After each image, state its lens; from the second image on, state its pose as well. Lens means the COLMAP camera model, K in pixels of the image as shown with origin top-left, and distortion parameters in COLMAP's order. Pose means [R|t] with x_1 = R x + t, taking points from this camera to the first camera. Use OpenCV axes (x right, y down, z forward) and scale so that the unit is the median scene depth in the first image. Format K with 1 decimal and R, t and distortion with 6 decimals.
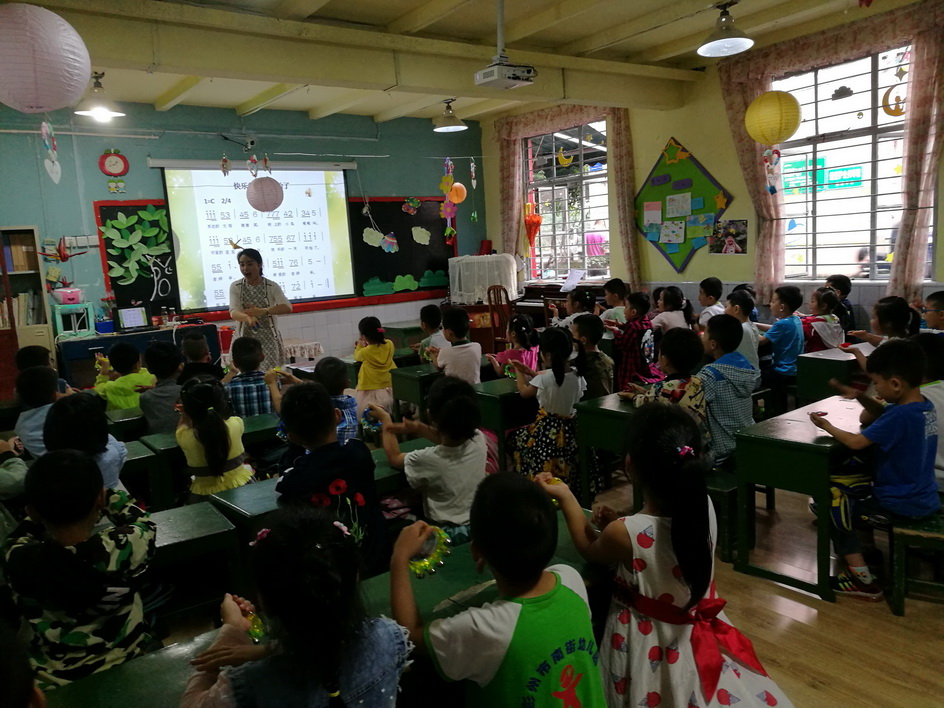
lens RADIAL K [[759.6, 0, 472.0], [0, 759.6, 354.0], [0, 0, 1]] dist [0.042449, 0.000977]
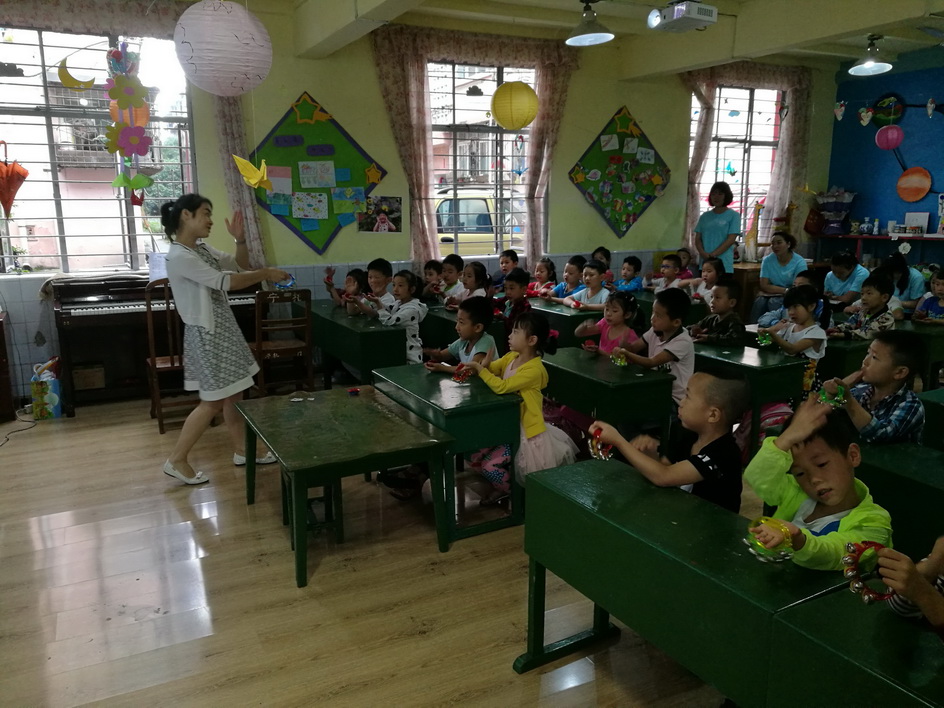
lens RADIAL K [[746.2, 0, 472.0], [0, 746.2, 354.0], [0, 0, 1]] dist [-0.002672, -0.008584]
pose [[0.167147, -0.134099, 0.976770, -0.570619], [0.138836, 0.984037, 0.111339, -0.070368], [-0.976108, 0.117001, 0.183096, 0.743896]]
